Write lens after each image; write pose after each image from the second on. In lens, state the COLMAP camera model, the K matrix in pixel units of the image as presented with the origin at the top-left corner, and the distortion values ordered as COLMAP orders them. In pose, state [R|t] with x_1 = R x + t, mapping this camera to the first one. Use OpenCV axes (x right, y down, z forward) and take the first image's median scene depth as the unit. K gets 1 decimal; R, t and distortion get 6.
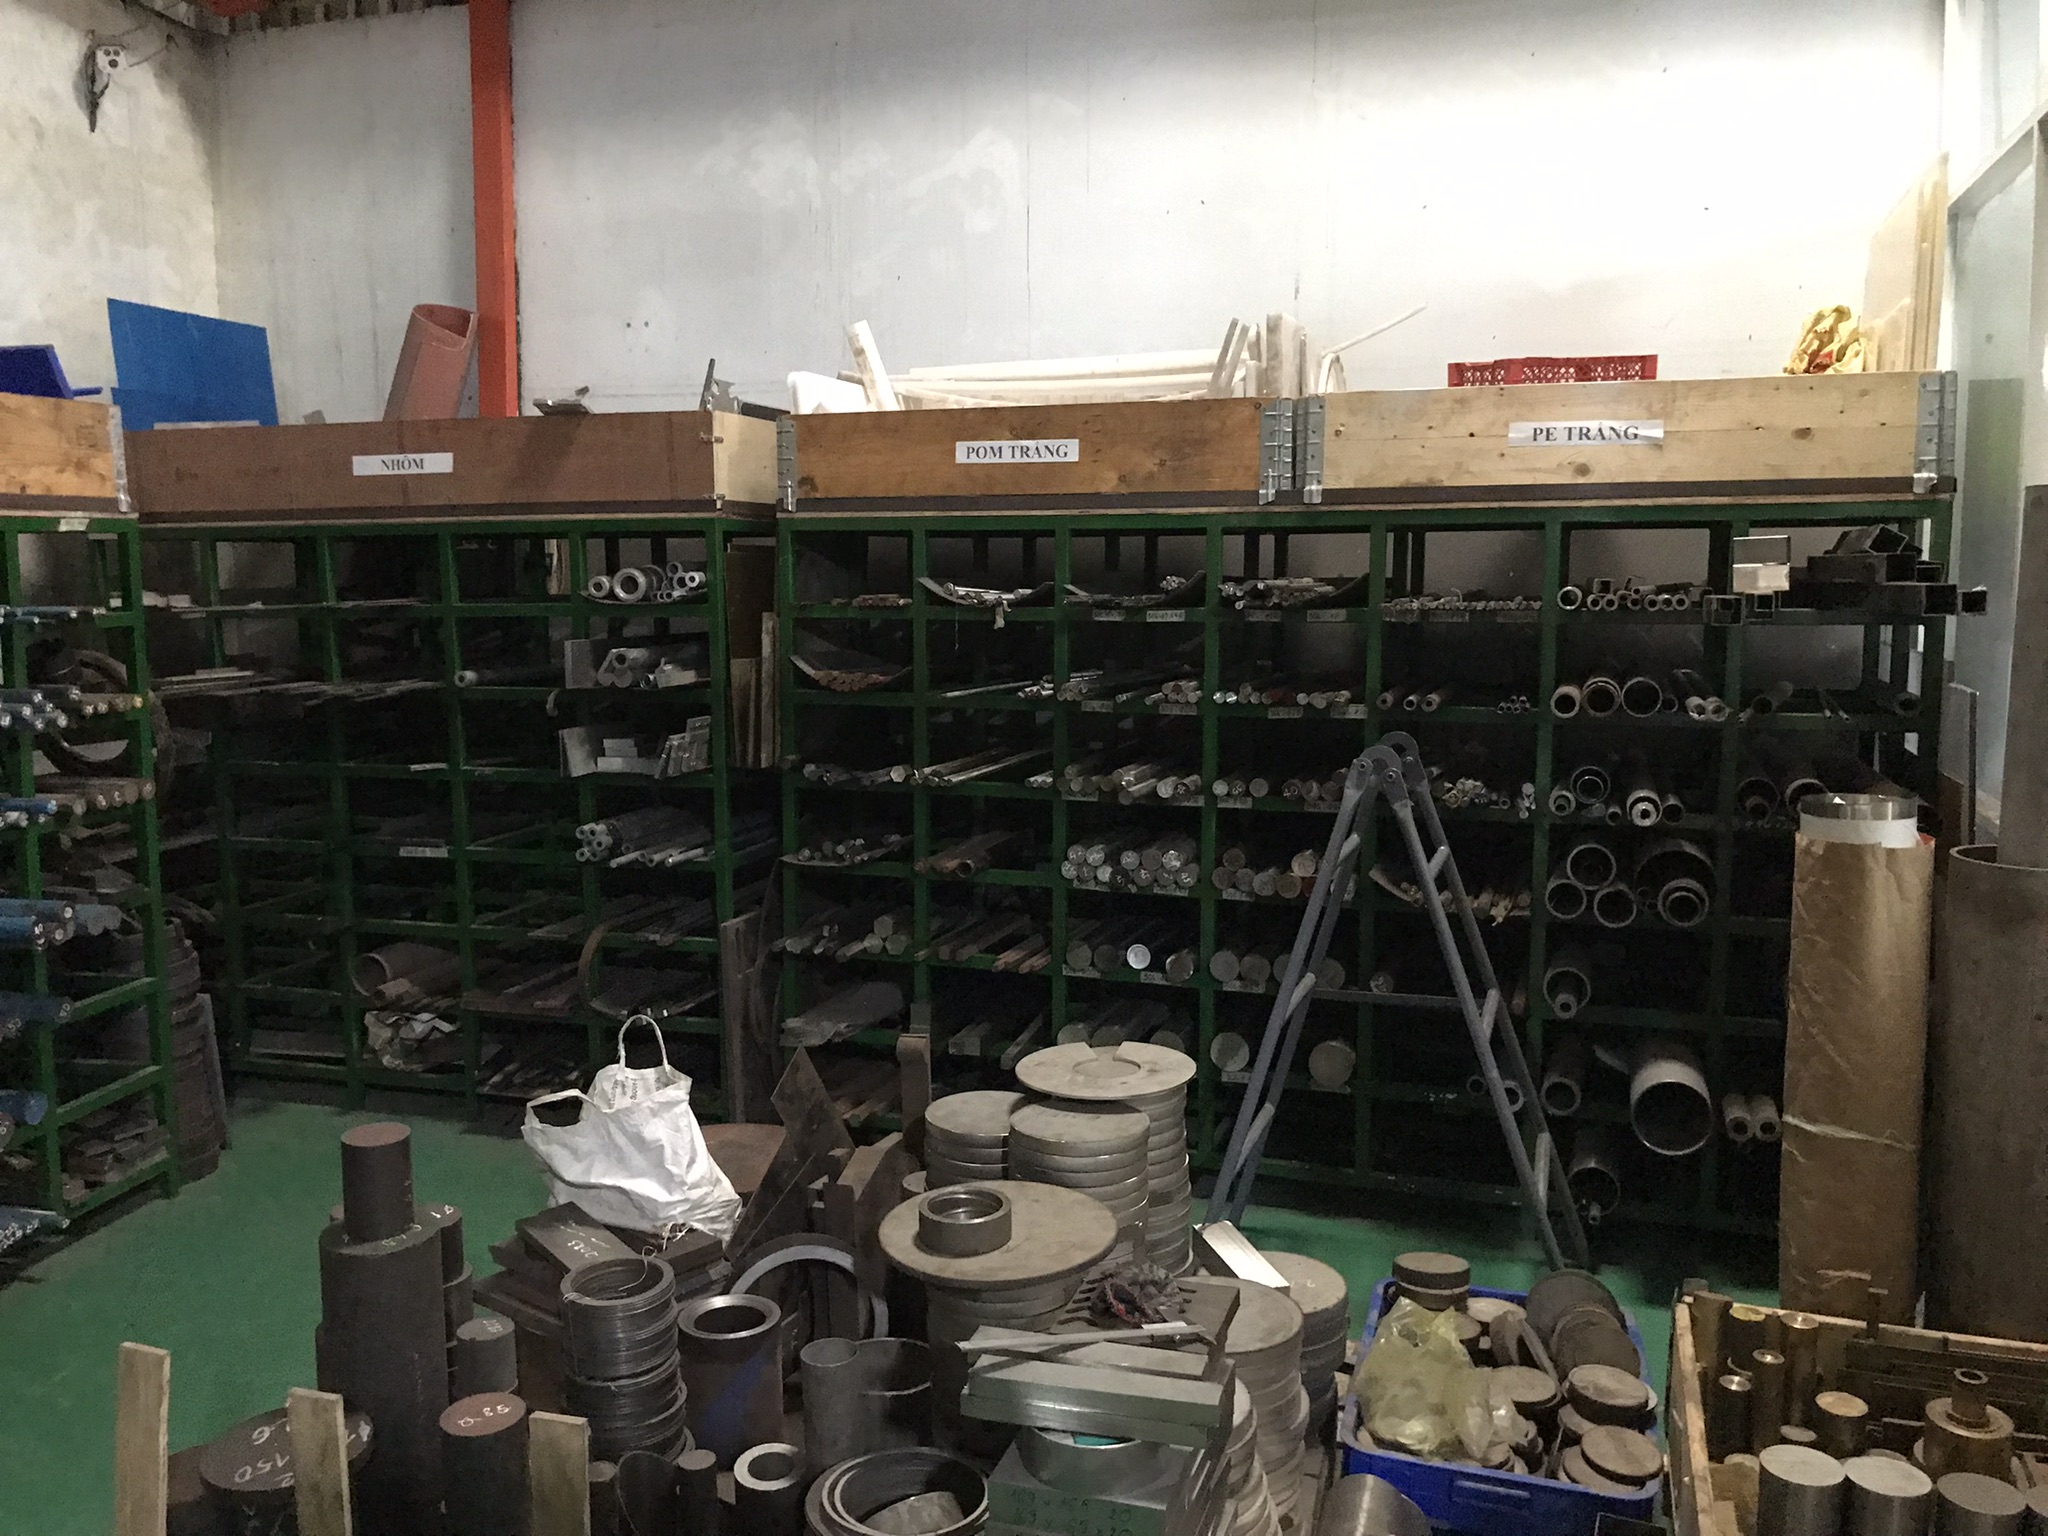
lens RADIAL K [[1683.1, 0, 1019.6], [0, 1683.1, 772.2], [0, 0, 1]] dist [0.024377, -0.029441]
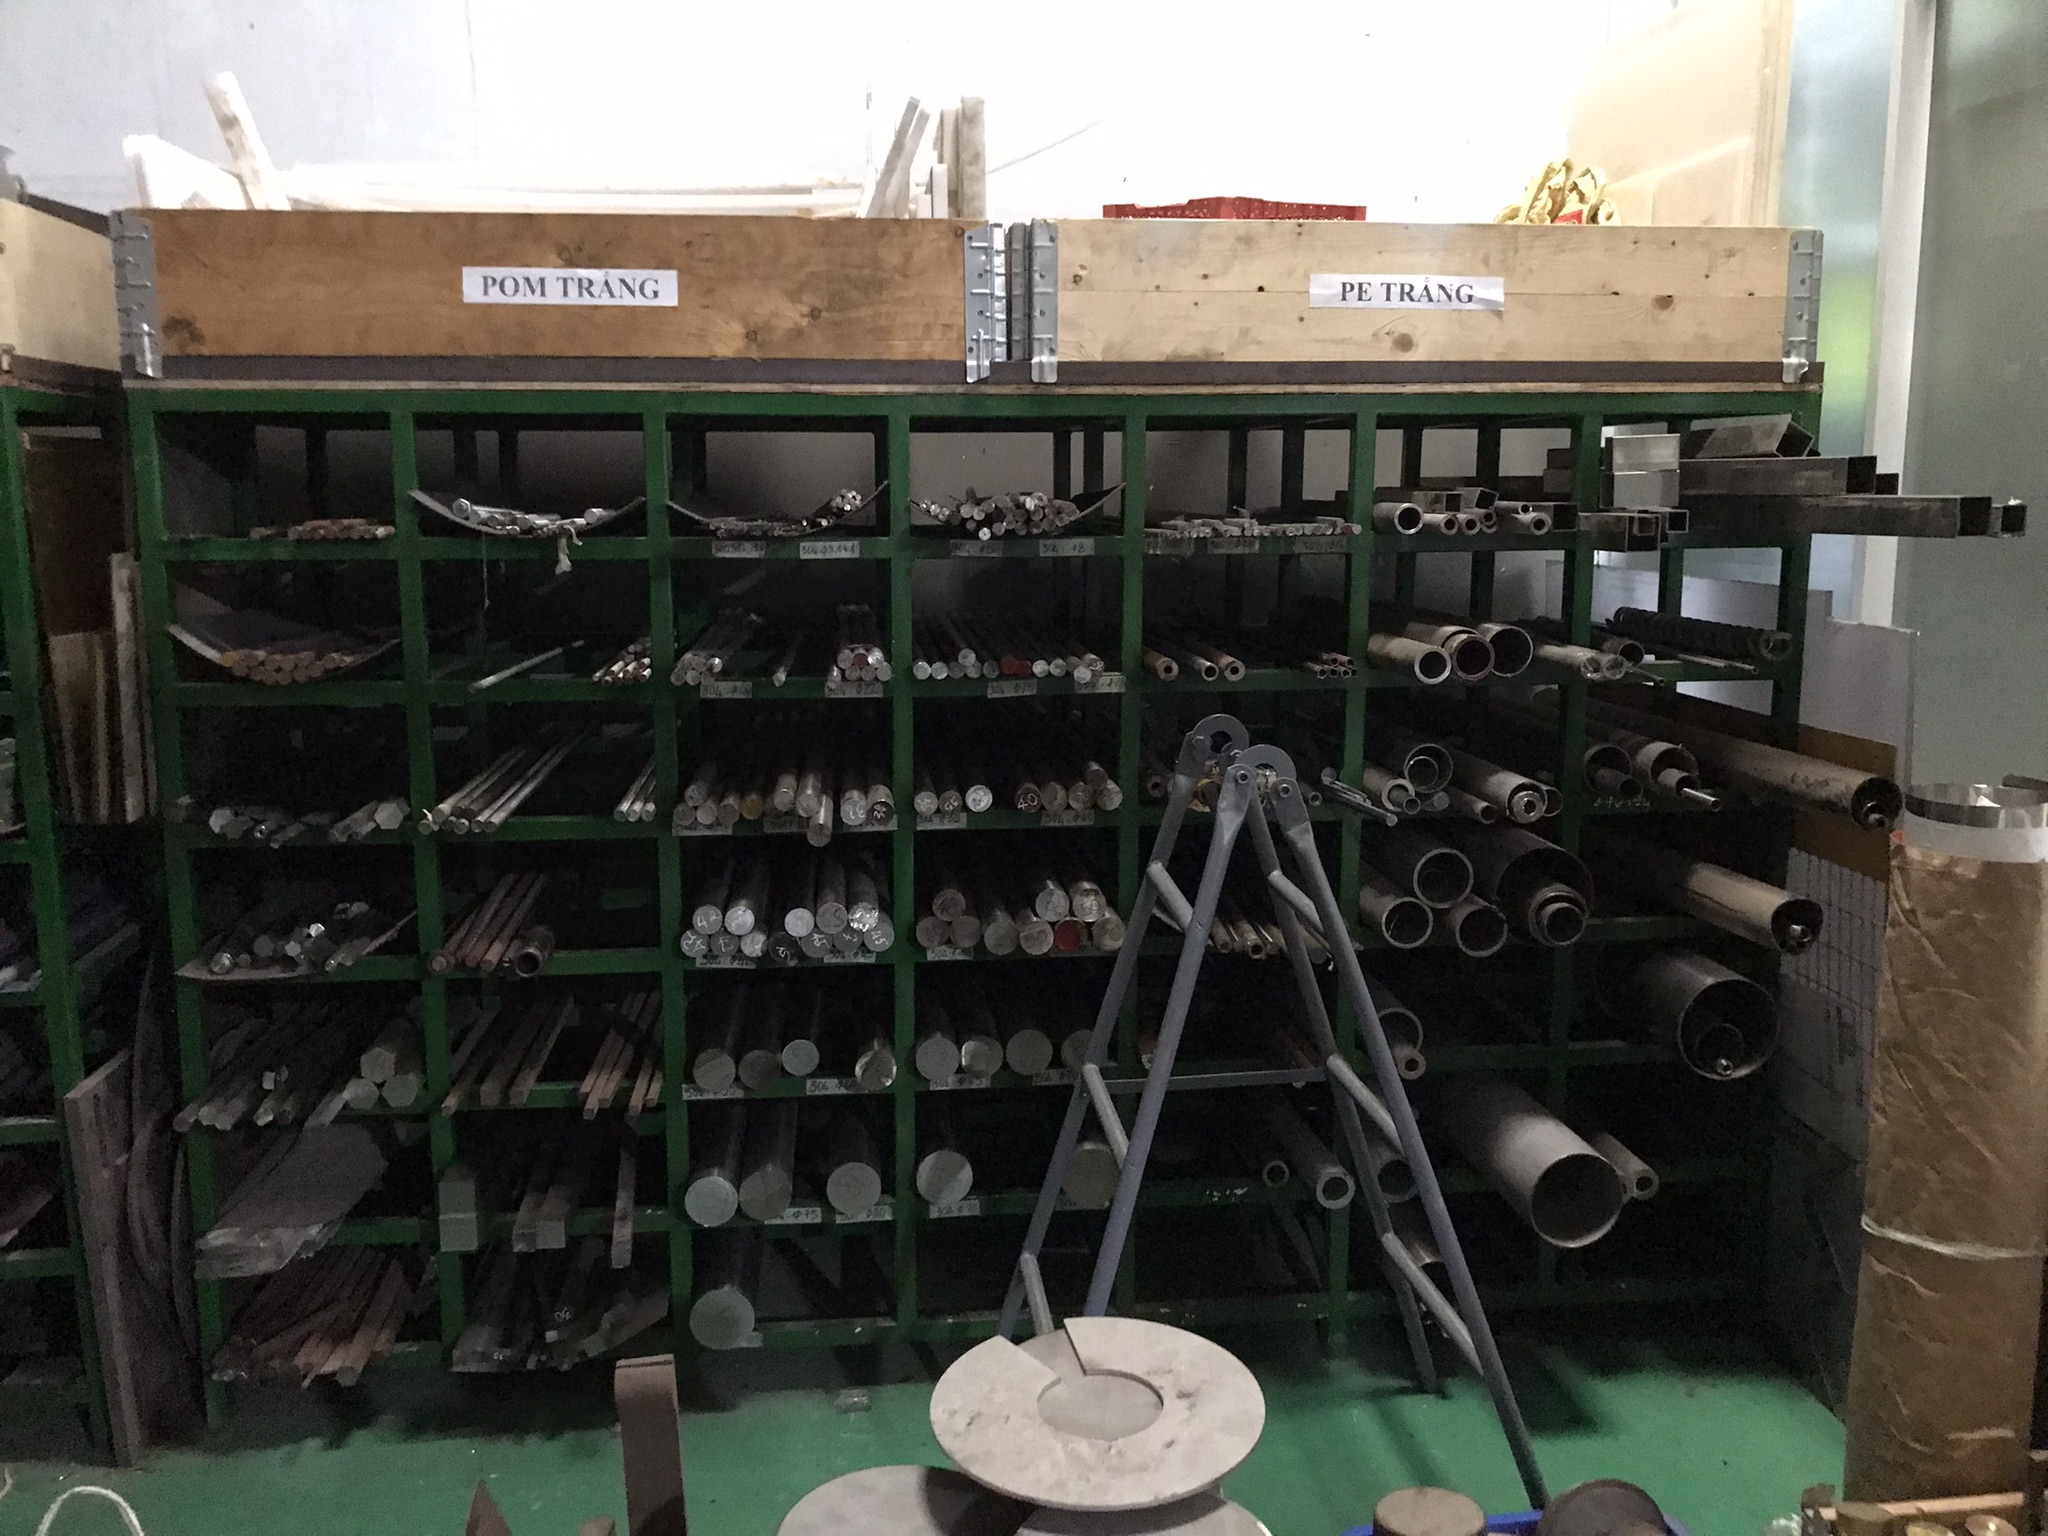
lens RADIAL K [[1683.1, 0, 1043.0], [0, 1683.1, 759.0], [0, 0, 1]] dist [0.024377, -0.029441]
pose [[0.901289, -0.071217, 0.427324, -0.125340], [0.052932, 0.997108, 0.054536, -0.042452], [-0.429972, -0.026534, 0.902452, 0.365120]]
